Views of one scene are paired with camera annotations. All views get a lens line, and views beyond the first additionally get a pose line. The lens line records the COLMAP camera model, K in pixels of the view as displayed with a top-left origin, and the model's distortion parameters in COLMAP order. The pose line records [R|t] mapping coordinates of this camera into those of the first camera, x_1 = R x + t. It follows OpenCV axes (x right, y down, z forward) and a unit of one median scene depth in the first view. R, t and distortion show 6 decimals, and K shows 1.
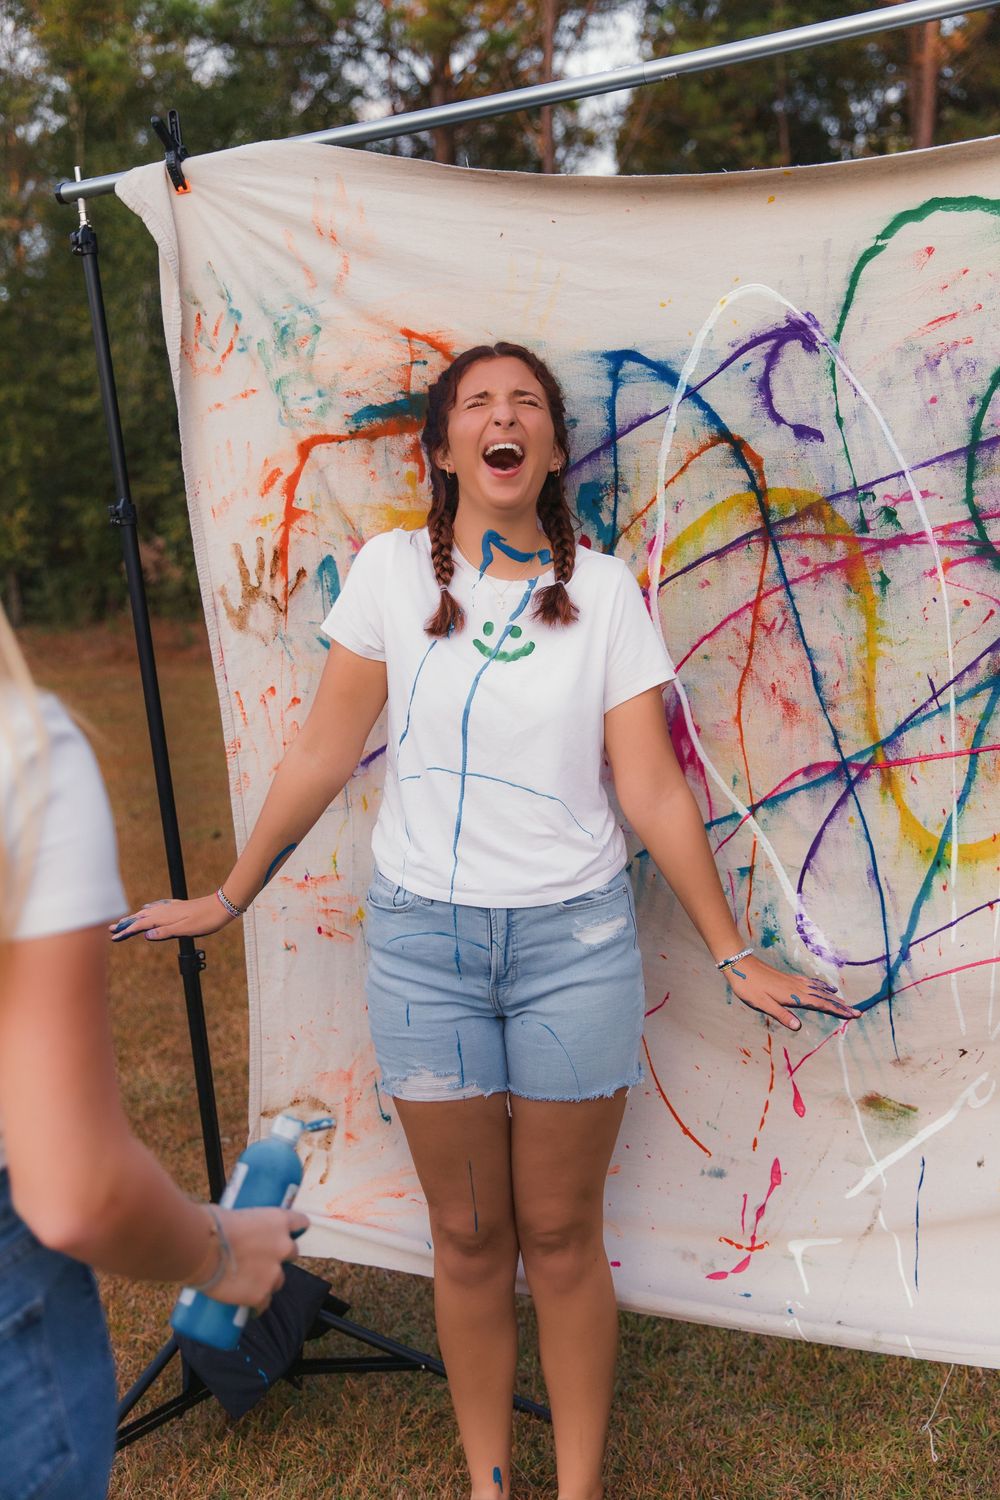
lens RADIAL K [[1664.5, 0, 457.4], [0, 1664.5, 761.8], [0, 0, 1]] dist [0.025239, 0.000000]
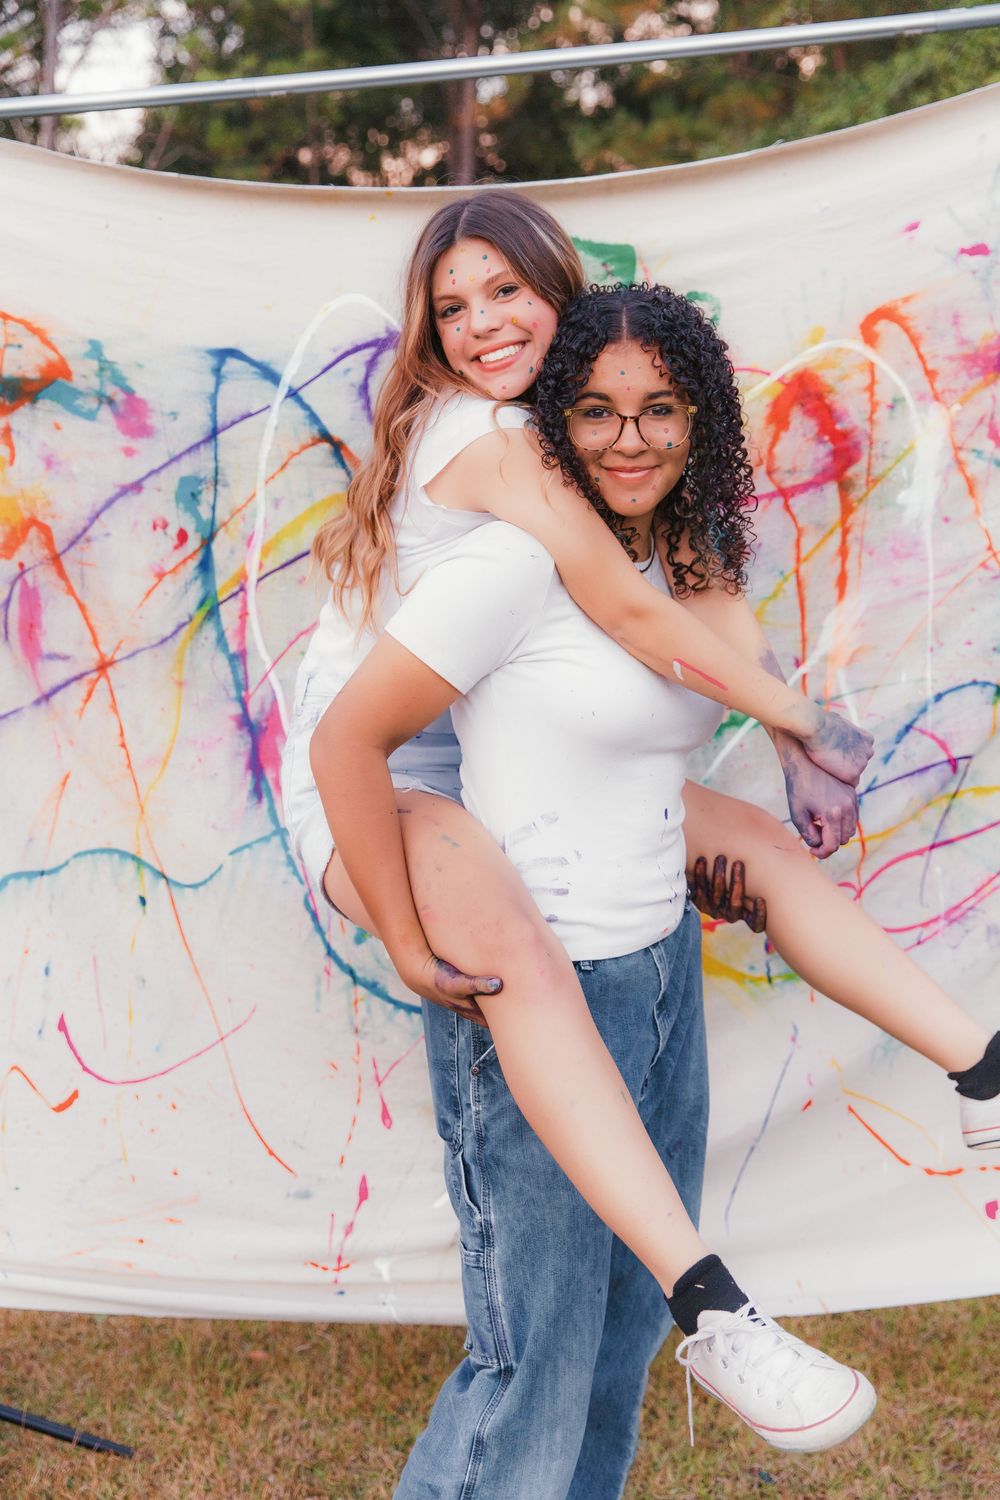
lens RADIAL K [[2165.8, 0, 490.9], [0, 2165.8, 769.0], [0, 0, 1]] dist [0.029097, 0.000000]
pose [[0.953918, 0.026357, 0.298908, -0.131621], [0.004046, 0.994915, -0.100639, 0.138685], [-0.300040, 0.097210, 0.948961, -0.272194]]
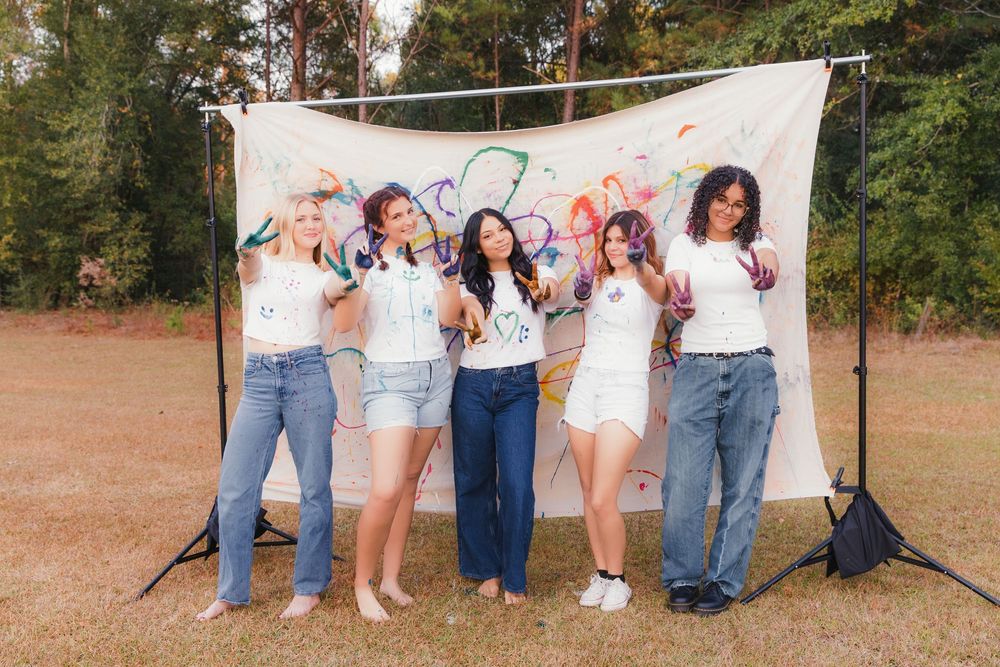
lens RADIAL K [[1109.7, 0, 484.6], [0, 1109.7, 320.8], [0, 0, 1]] dist [0.025239, 0.000000]
pose [[0.981140, 0.067245, 0.181227, -0.085631], [-0.048000, 0.992929, -0.108568, 0.211322], [-0.187246, 0.097822, 0.977430, -0.966430]]
